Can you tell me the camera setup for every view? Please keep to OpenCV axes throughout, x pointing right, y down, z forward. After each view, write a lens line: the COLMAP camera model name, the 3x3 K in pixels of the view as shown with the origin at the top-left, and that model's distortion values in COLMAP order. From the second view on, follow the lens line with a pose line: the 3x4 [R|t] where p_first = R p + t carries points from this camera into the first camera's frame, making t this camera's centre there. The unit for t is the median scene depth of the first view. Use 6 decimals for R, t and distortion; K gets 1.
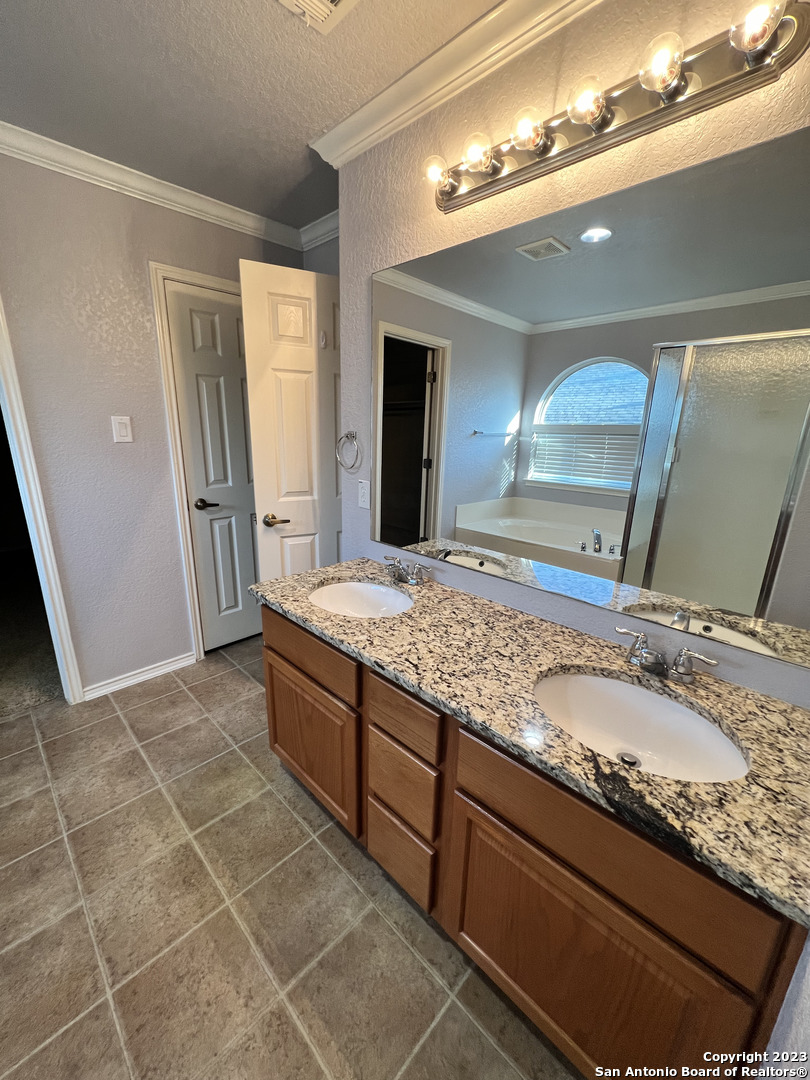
lens RADIAL K [[433.1, 0, 401.6], [0, 433.1, 543.7], [0, 0, 1]] dist [0.003361, 0.000120]
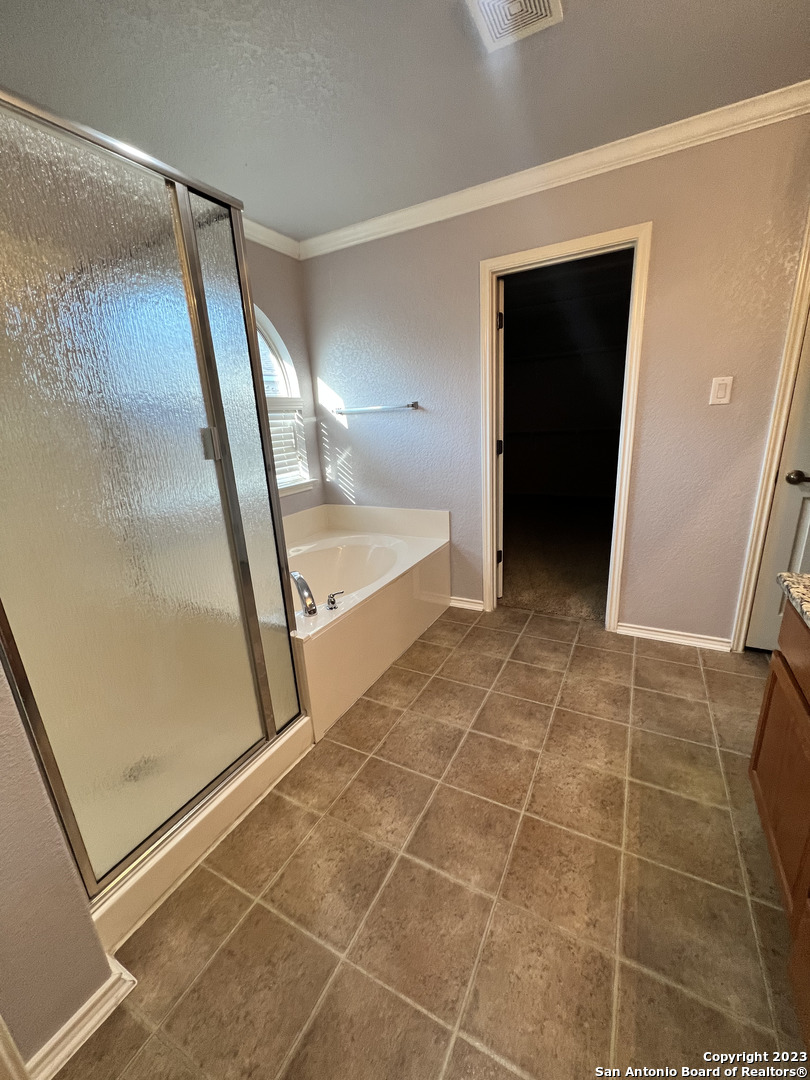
lens RADIAL K [[433.1, 0, 404.2], [0, 433.1, 543.1], [0, 0, 1]] dist [0.003361, 0.000120]
pose [[0.287534, 0.238767, -0.927531, 0.169502], [-0.196136, 0.962583, 0.186988, 0.029408], [0.937473, 0.128156, 0.323606, 0.068771]]
